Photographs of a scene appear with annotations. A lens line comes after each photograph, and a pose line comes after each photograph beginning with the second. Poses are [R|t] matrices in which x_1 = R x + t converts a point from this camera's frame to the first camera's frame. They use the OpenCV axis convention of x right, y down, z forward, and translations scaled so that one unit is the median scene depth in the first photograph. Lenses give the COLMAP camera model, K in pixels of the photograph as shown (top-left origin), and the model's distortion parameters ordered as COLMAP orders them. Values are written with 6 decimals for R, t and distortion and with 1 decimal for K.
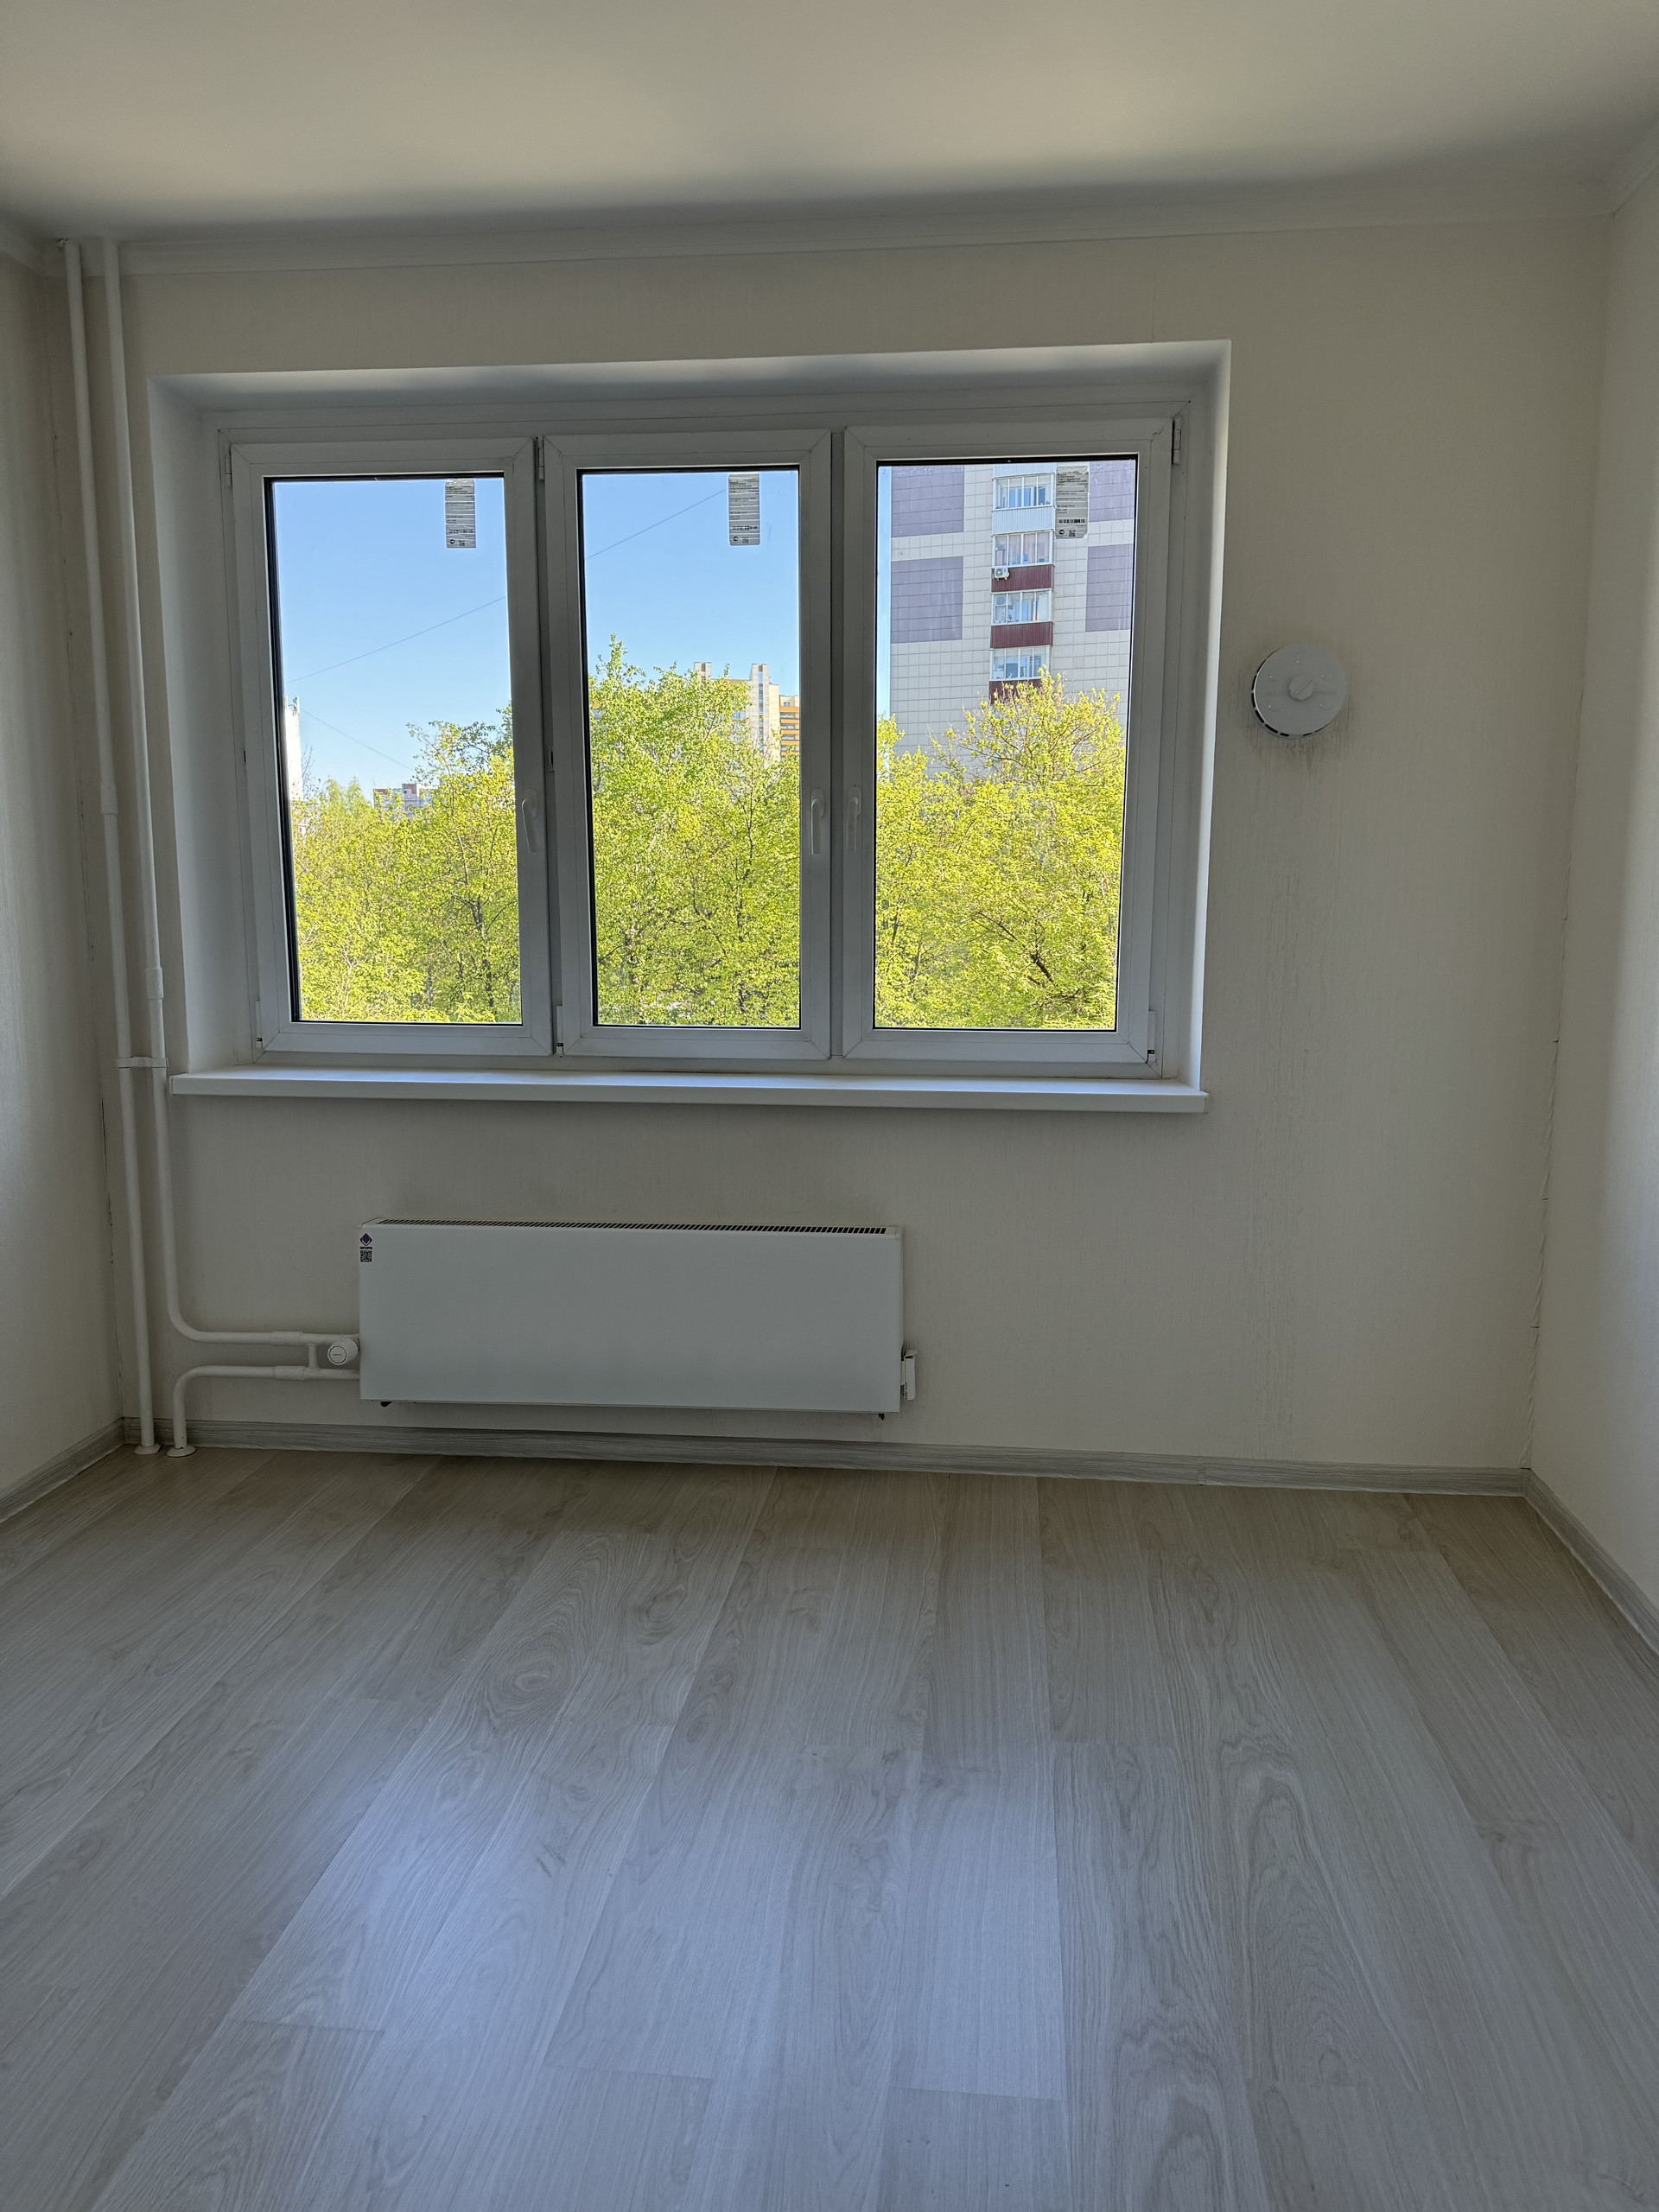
lens RADIAL K [[1521.0, 0, 838.8], [0, 1521.0, 1110.7], [0, 0, 1]] dist [0.104048, -0.152933]
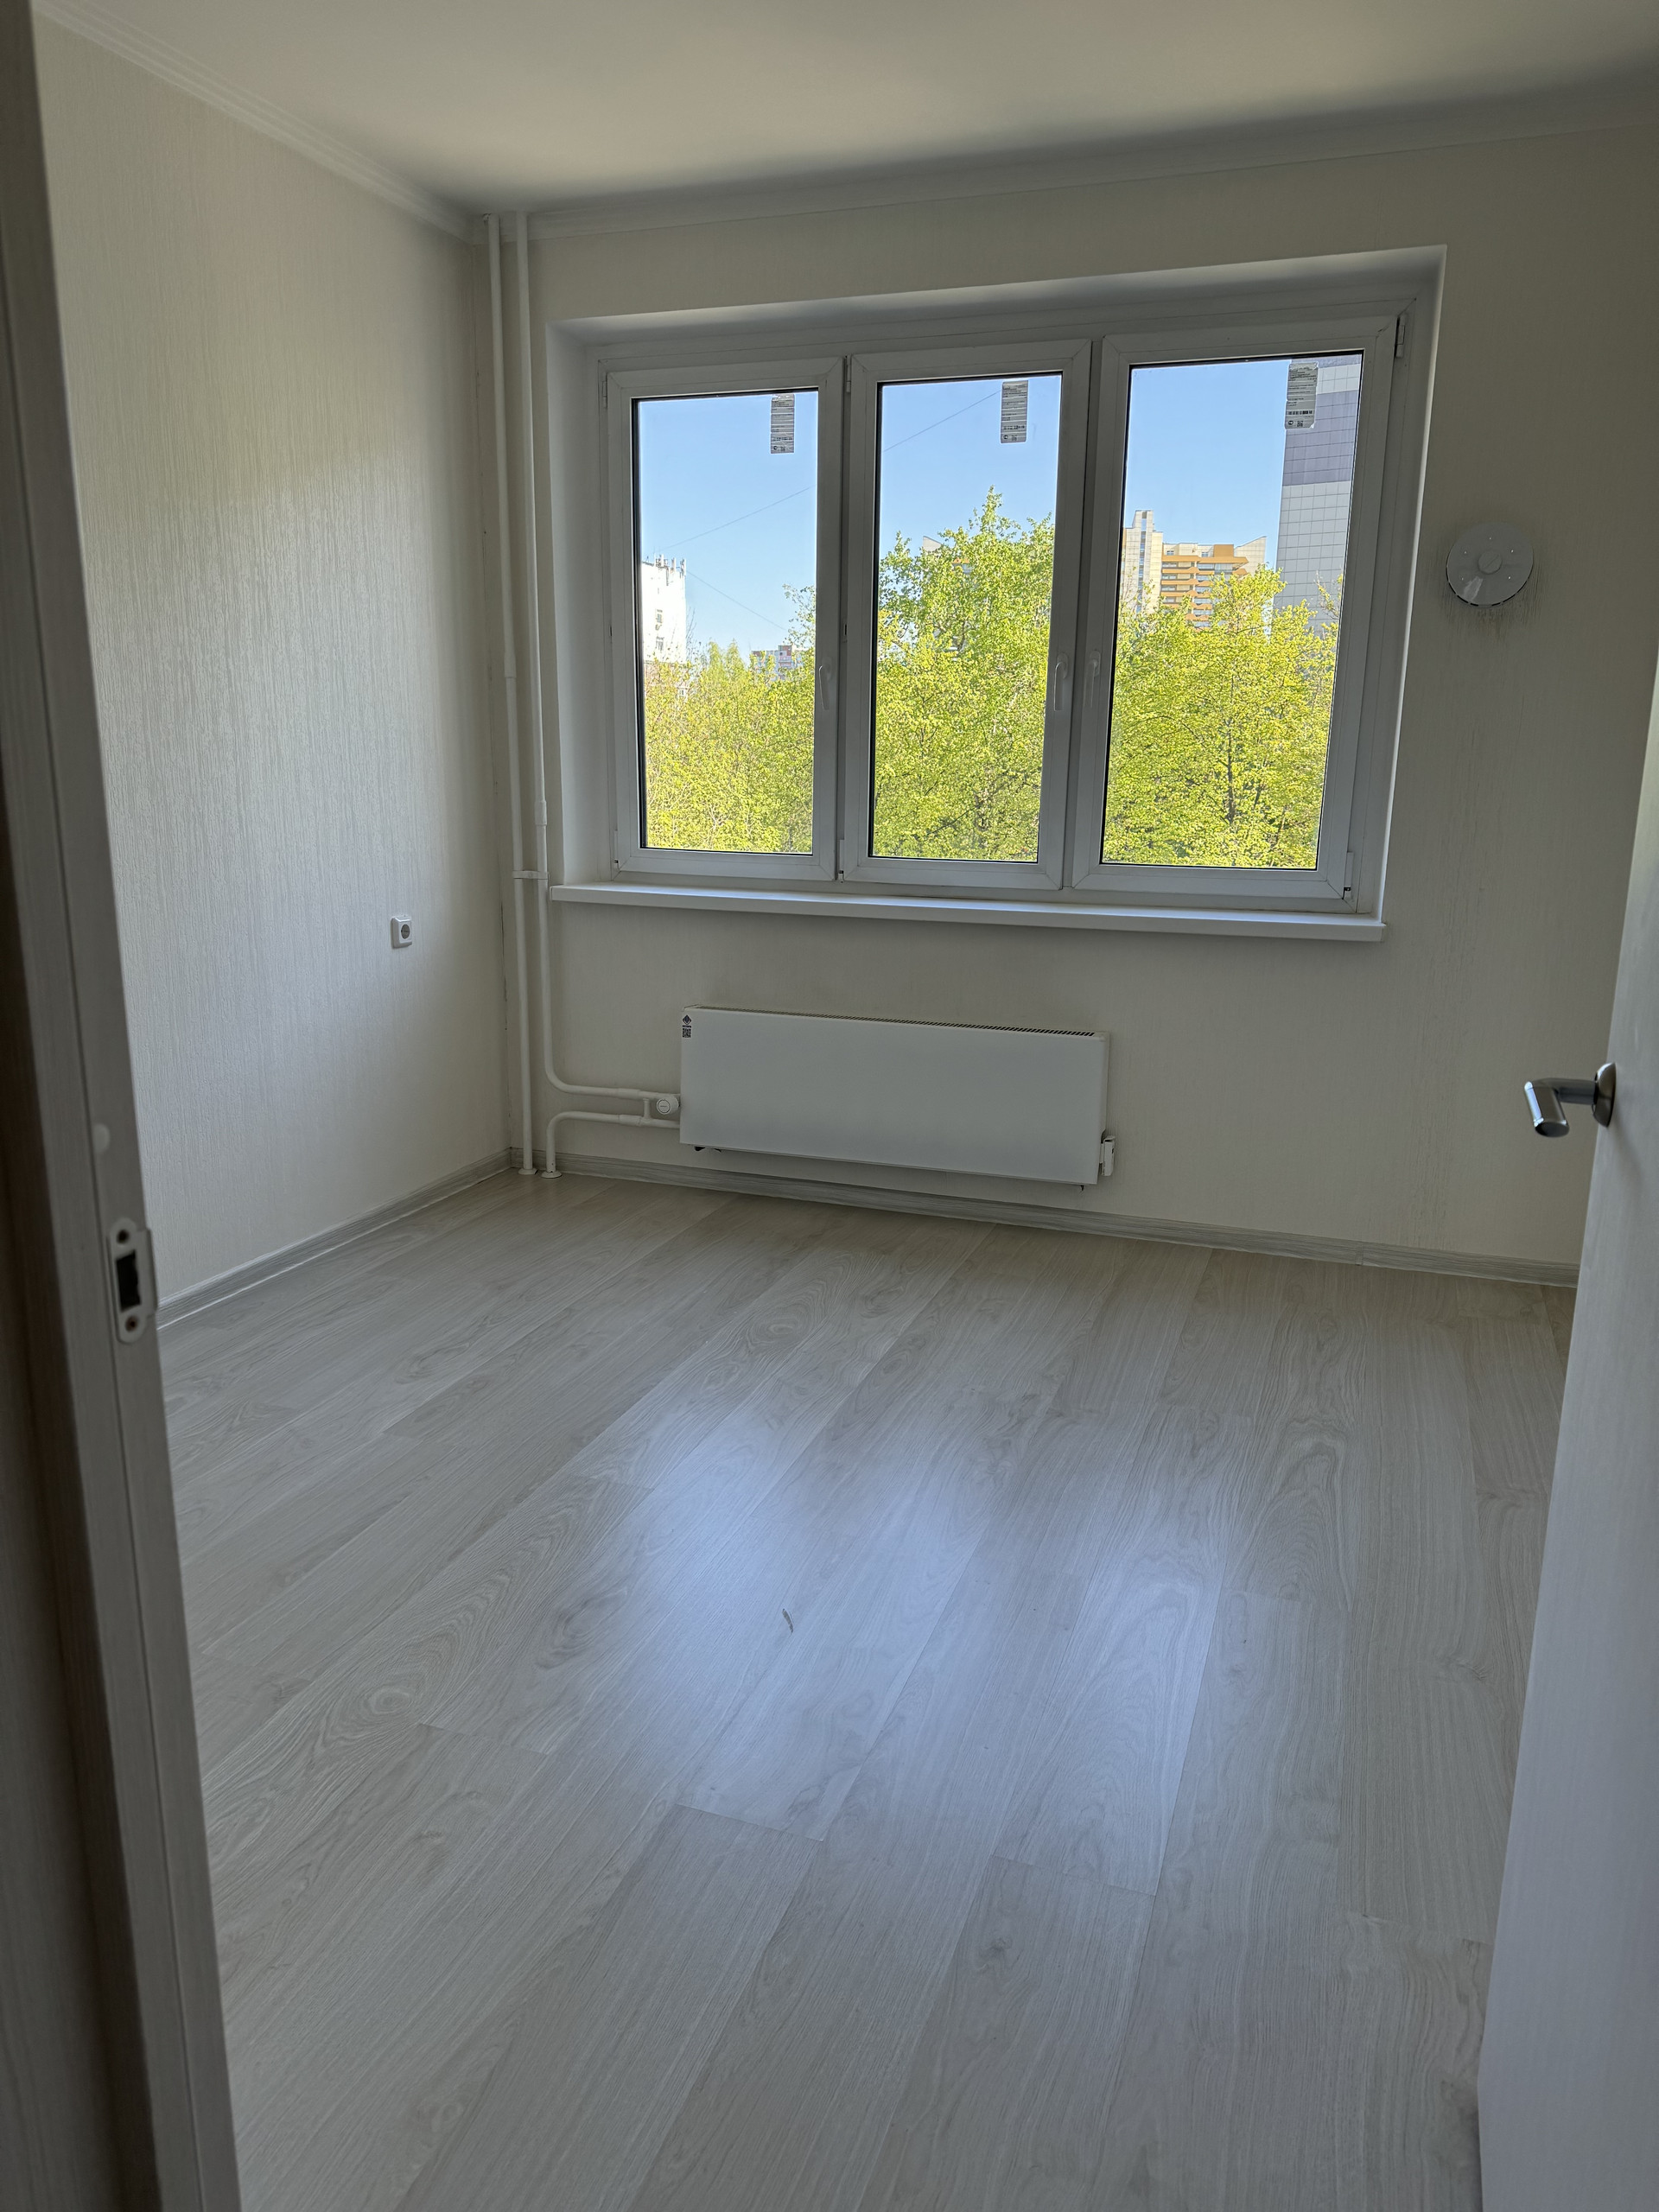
lens RADIAL K [[1517.8, 0, 829.5], [0, 1517.8, 1106.0], [0, 0, 1]] dist [0.194164, -0.391323]
pose [[0.971338, 0.064863, -0.228683, 0.104780], [-0.045915, 0.995130, 0.087229, 0.039218], [0.233227, -0.074229, 0.969585, -0.215773]]
